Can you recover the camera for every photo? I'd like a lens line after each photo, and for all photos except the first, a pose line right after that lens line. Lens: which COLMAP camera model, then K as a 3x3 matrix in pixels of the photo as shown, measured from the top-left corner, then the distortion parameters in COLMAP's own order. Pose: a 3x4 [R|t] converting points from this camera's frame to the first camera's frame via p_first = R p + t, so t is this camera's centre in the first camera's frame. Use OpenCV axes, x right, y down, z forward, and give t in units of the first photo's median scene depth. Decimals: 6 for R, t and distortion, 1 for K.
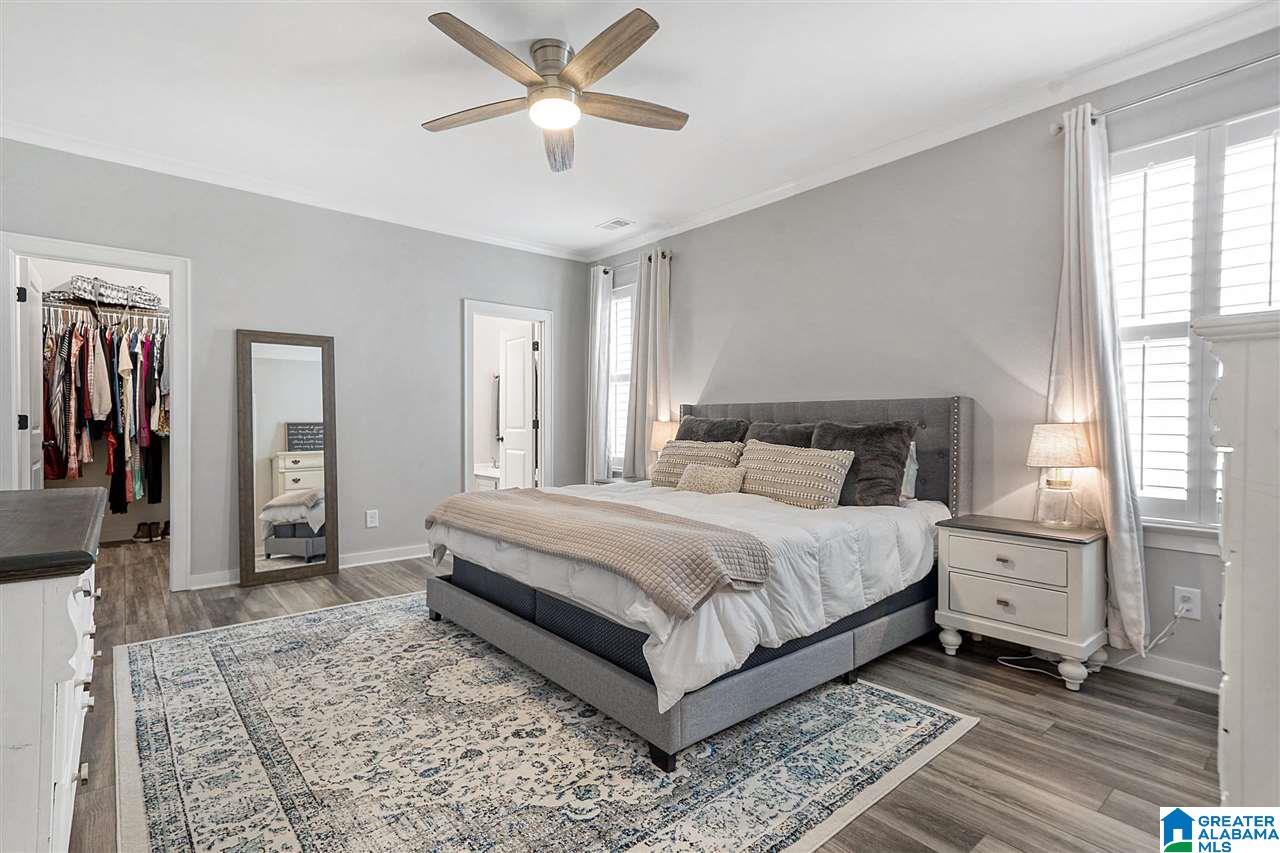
lens RADIAL K [[618.7, 0, 634.2], [0, 618.7, 432.4], [0, 0, 1]] dist [0.010239, -0.000738]
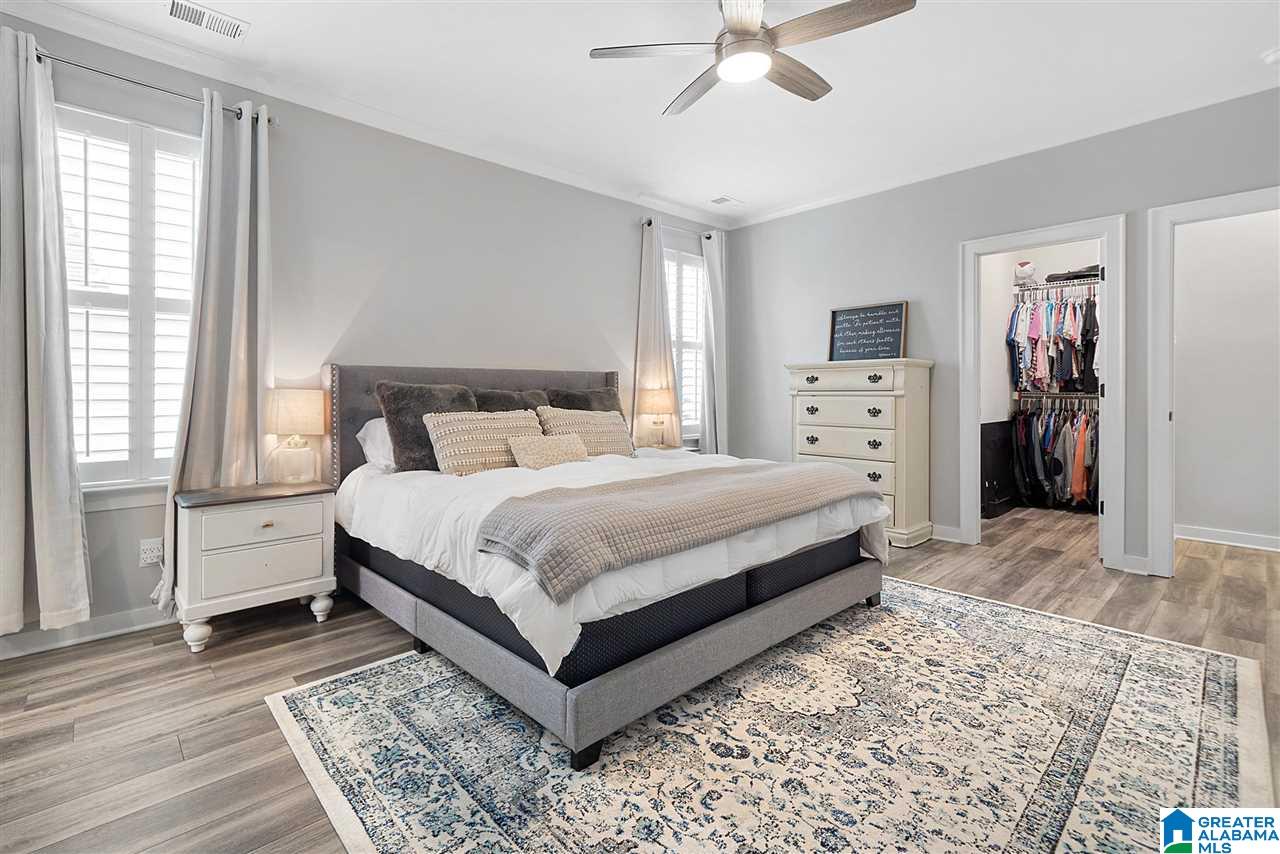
lens RADIAL K [[562.5, 0, 643.3], [0, 562.5, 384.7], [0, 0, 1]] dist [0.005430, 0.002319]
pose [[-0.047167, 0.005382, 0.998873, -1.153984], [0.017489, 0.999837, -0.004561, -0.024869], [-0.998734, 0.017254, -0.047254, 1.387927]]
